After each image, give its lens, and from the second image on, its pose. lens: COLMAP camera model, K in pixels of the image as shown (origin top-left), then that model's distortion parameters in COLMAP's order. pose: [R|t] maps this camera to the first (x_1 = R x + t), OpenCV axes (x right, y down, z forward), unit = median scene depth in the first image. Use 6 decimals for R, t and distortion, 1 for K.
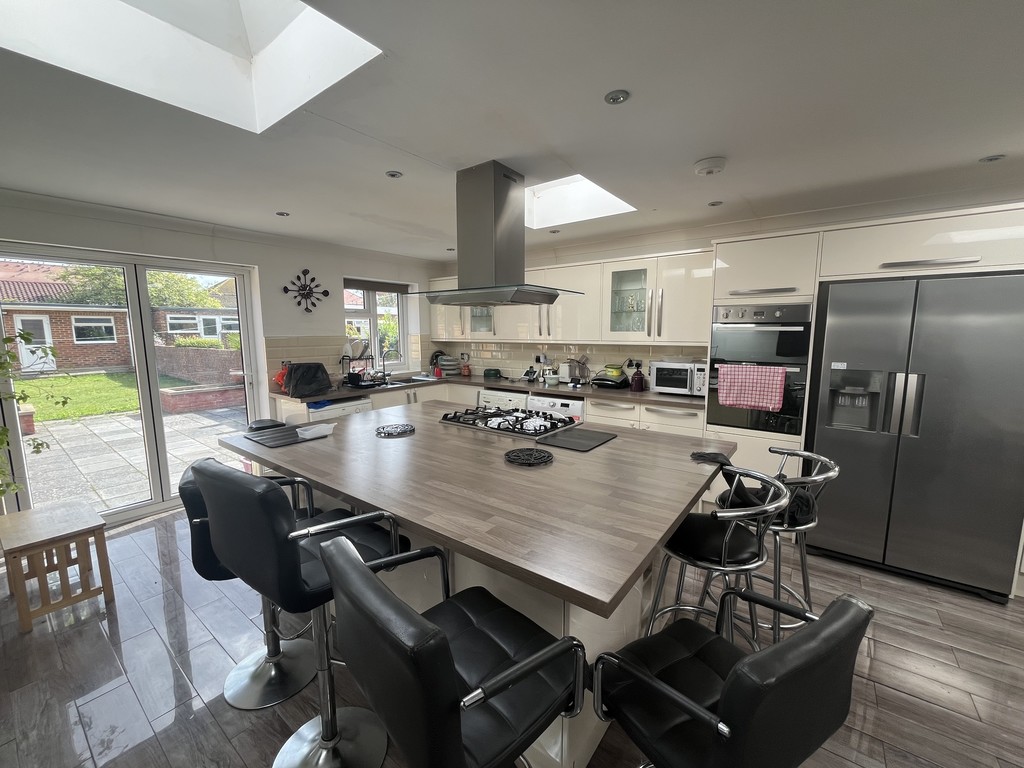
lens RADIAL K [[412.1, 0, 512.7], [0, 412.1, 383.2], [0, 0, 1]] dist [-0.006192, 0.000231]
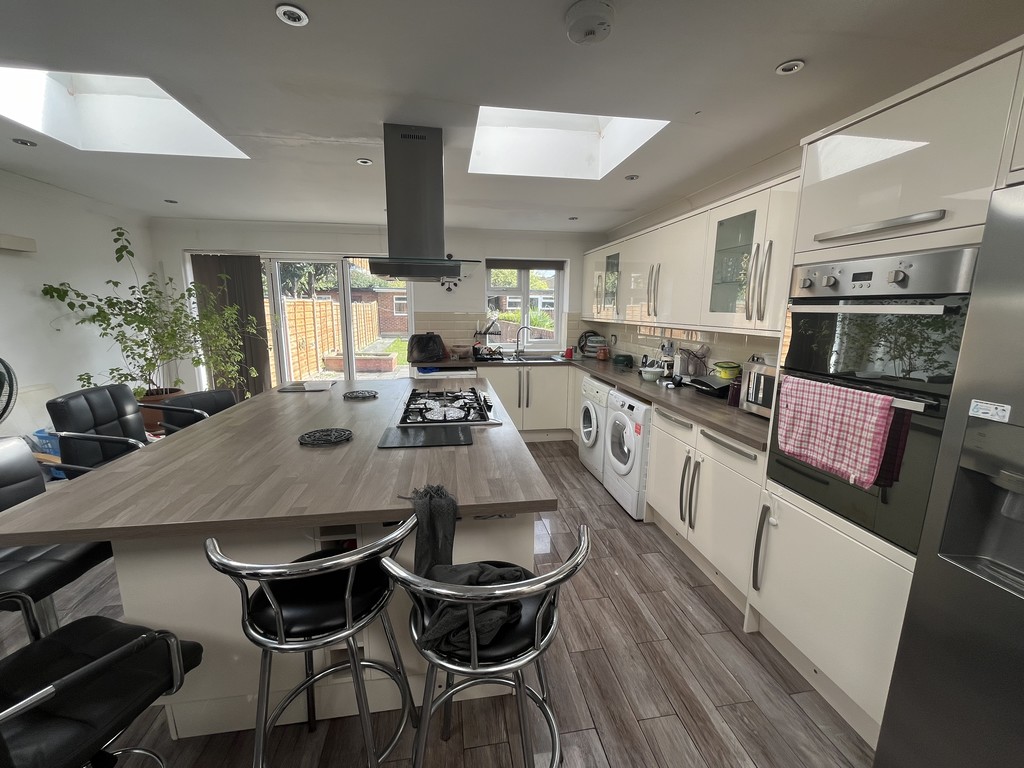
lens RADIAL K [[412.1, 0, 508.8], [0, 412.1, 387.6], [0, 0, 1]] dist [-0.006192, 0.000231]
pose [[0.717084, 0.140627, -0.682653, 0.480106], [-0.098646, 0.990052, 0.100330, -0.037742], [0.689971, -0.004604, 0.723823, 0.281185]]
